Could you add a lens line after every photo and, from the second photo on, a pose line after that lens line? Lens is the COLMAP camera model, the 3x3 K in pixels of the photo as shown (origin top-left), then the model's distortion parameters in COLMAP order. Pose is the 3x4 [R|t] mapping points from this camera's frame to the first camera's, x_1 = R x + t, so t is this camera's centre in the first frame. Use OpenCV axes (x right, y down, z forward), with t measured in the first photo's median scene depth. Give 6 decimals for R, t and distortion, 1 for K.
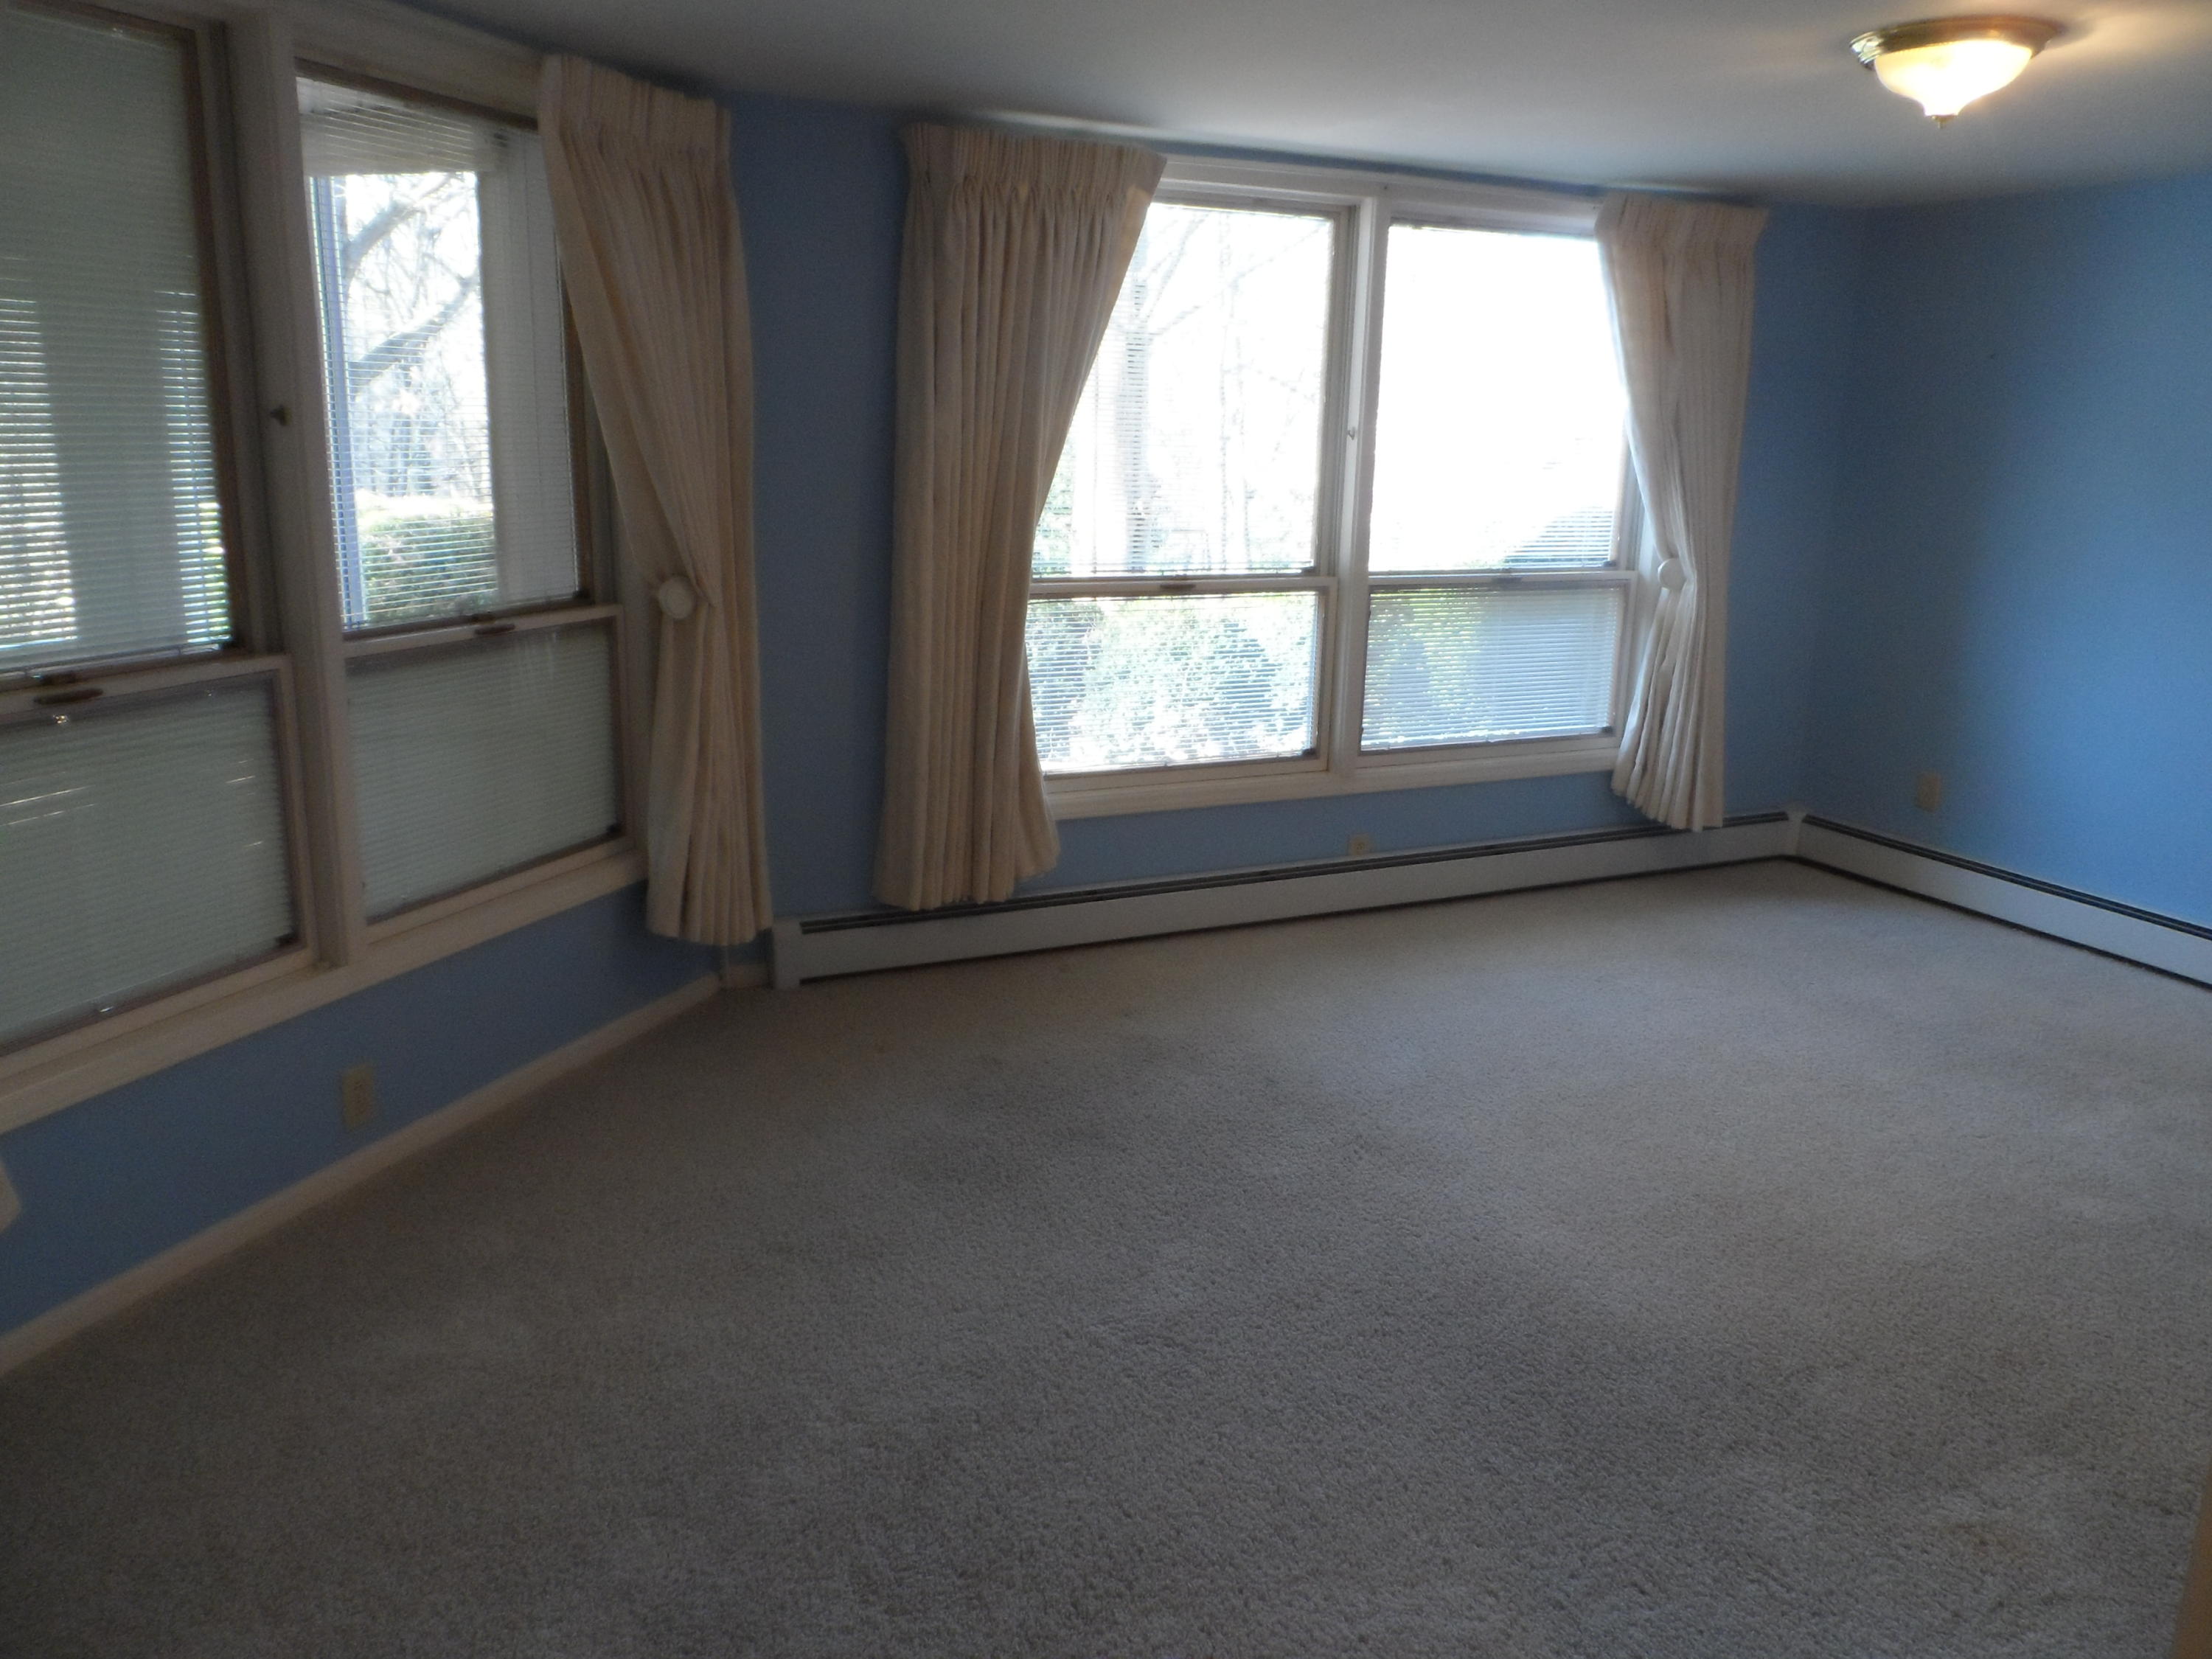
lens RADIAL K [[1685.8, 0, 1118.2], [0, 1685.8, 838.4], [0, 0, 1]] dist [-0.004293, -0.008448]
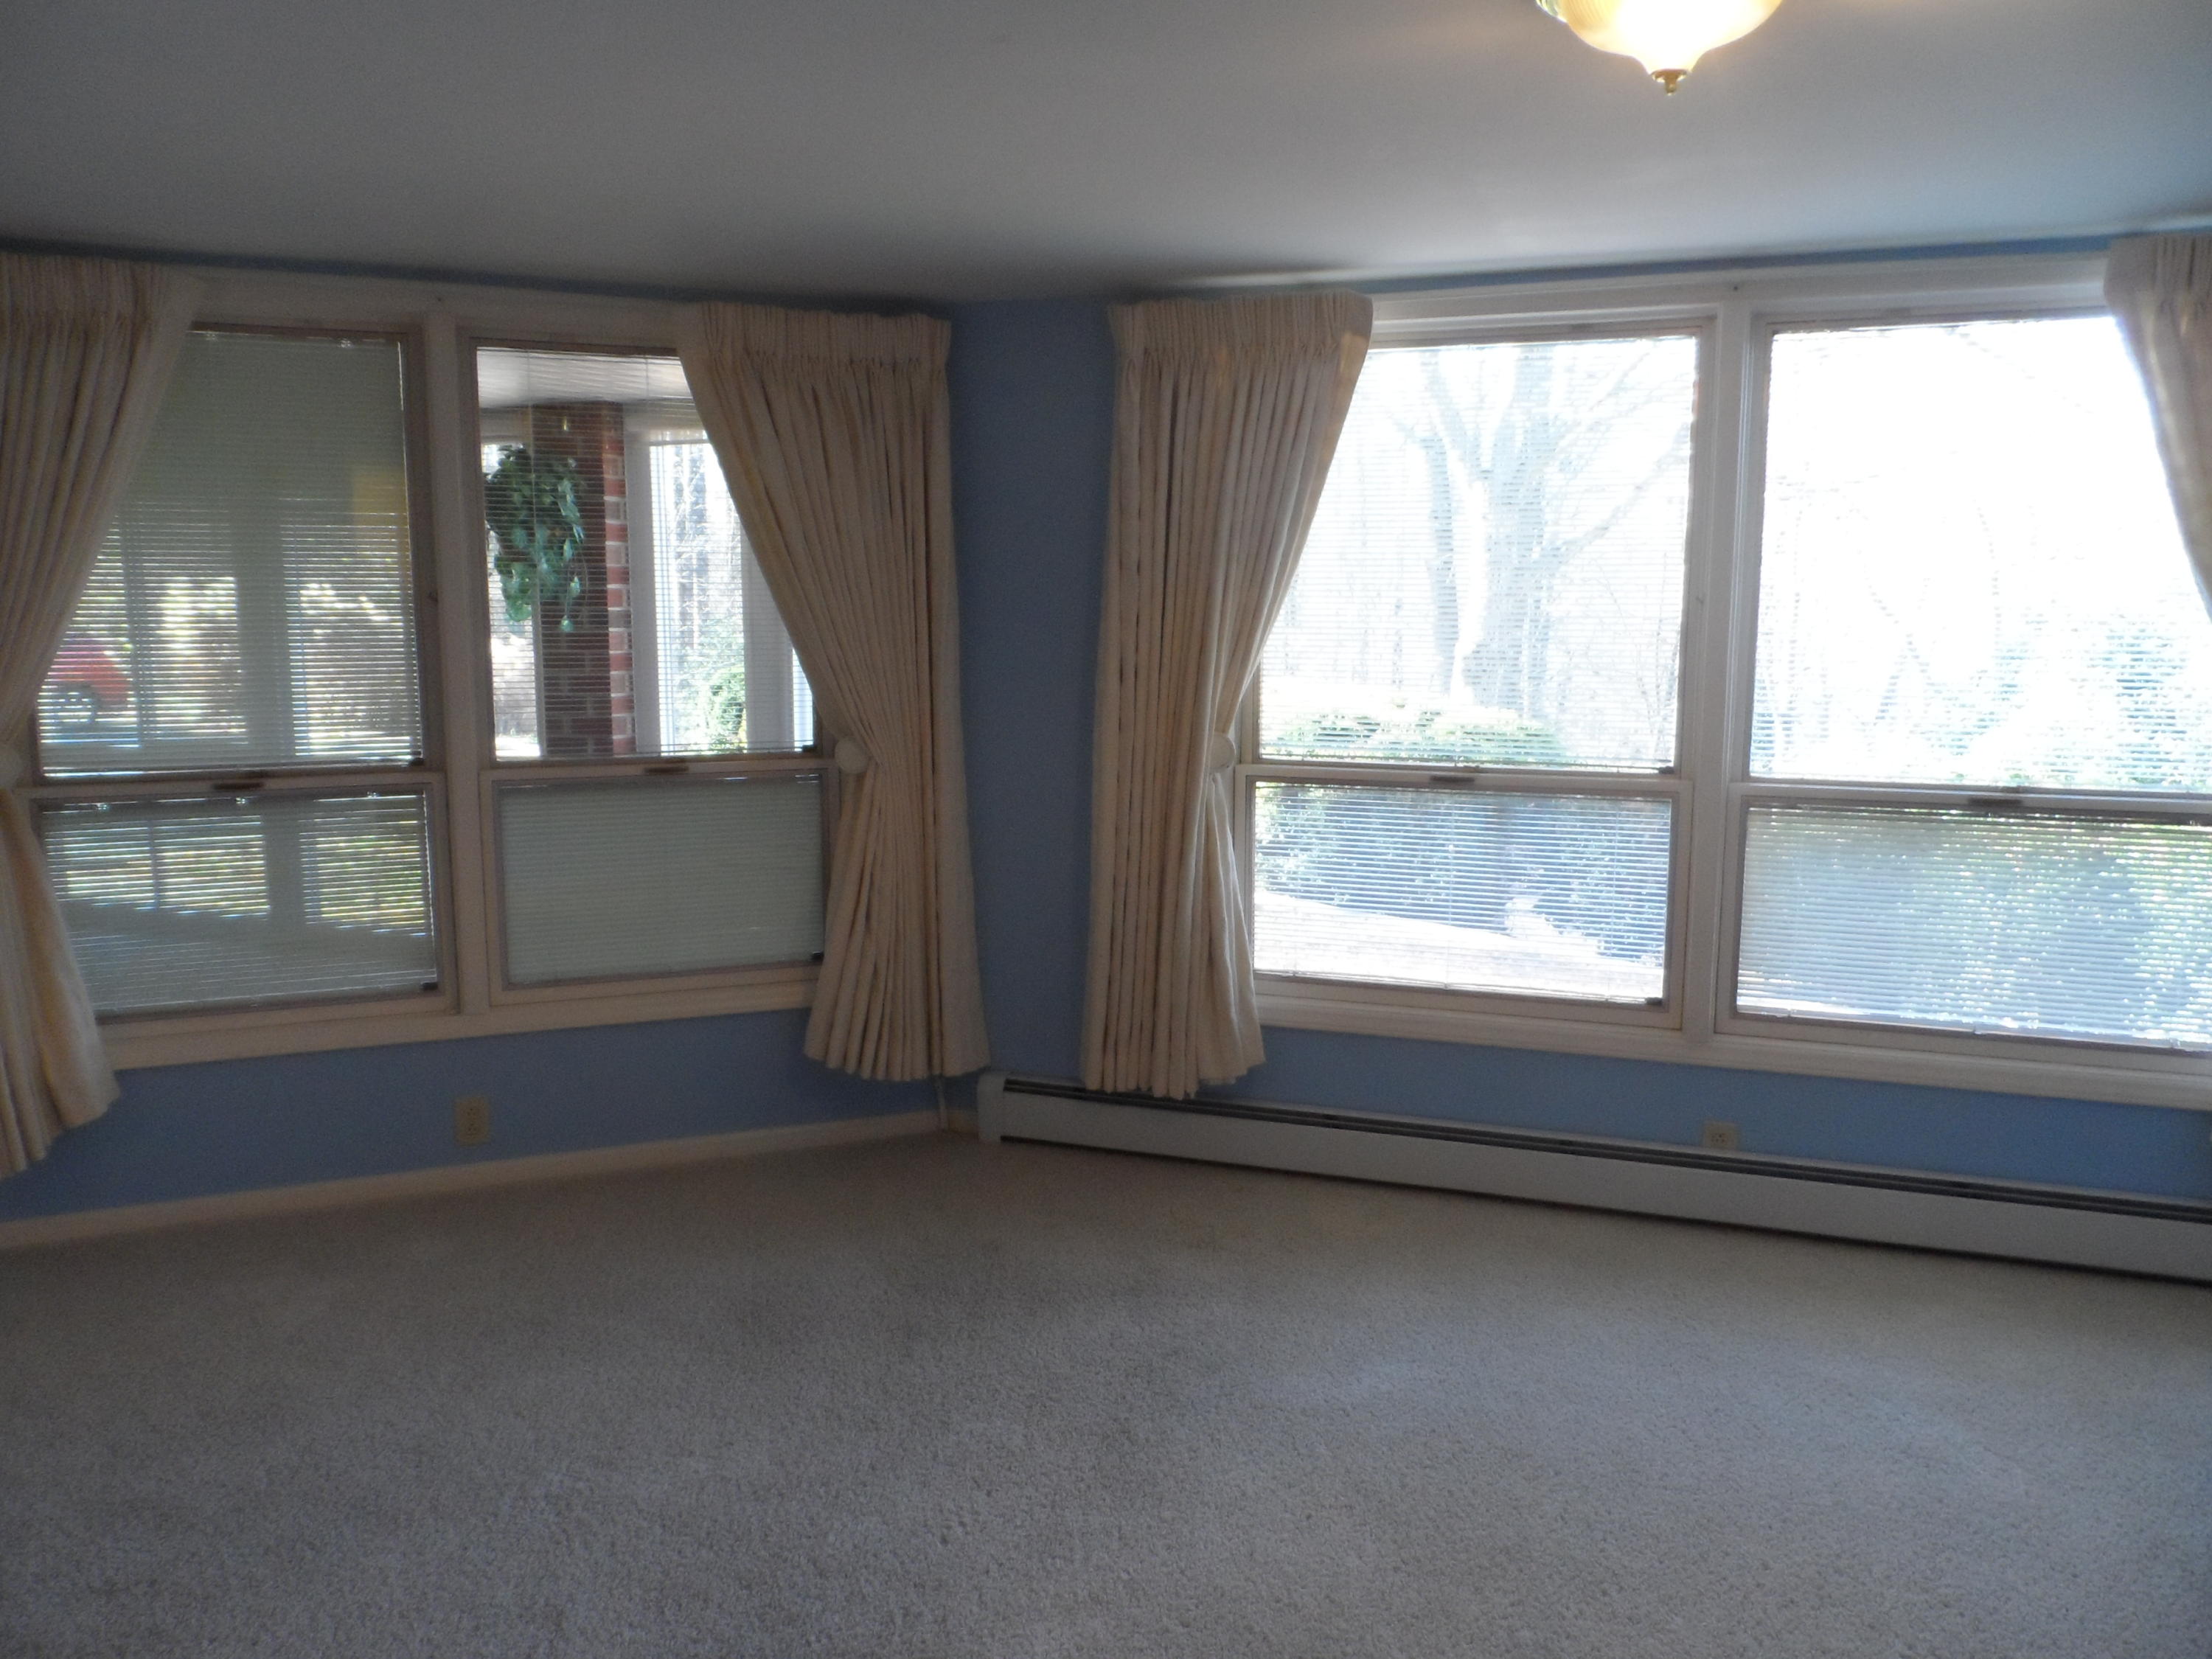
lens RADIAL K [[1685.8, 0, 1118.2], [0, 1685.8, 838.4], [0, 0, 1]] dist [-0.004293, -0.008448]
pose [[0.684864, 0.078259, -0.724456, 0.568643], [-0.162251, 0.985634, -0.046911, -0.055390], [0.710377, 0.149671, 0.687723, 0.314041]]
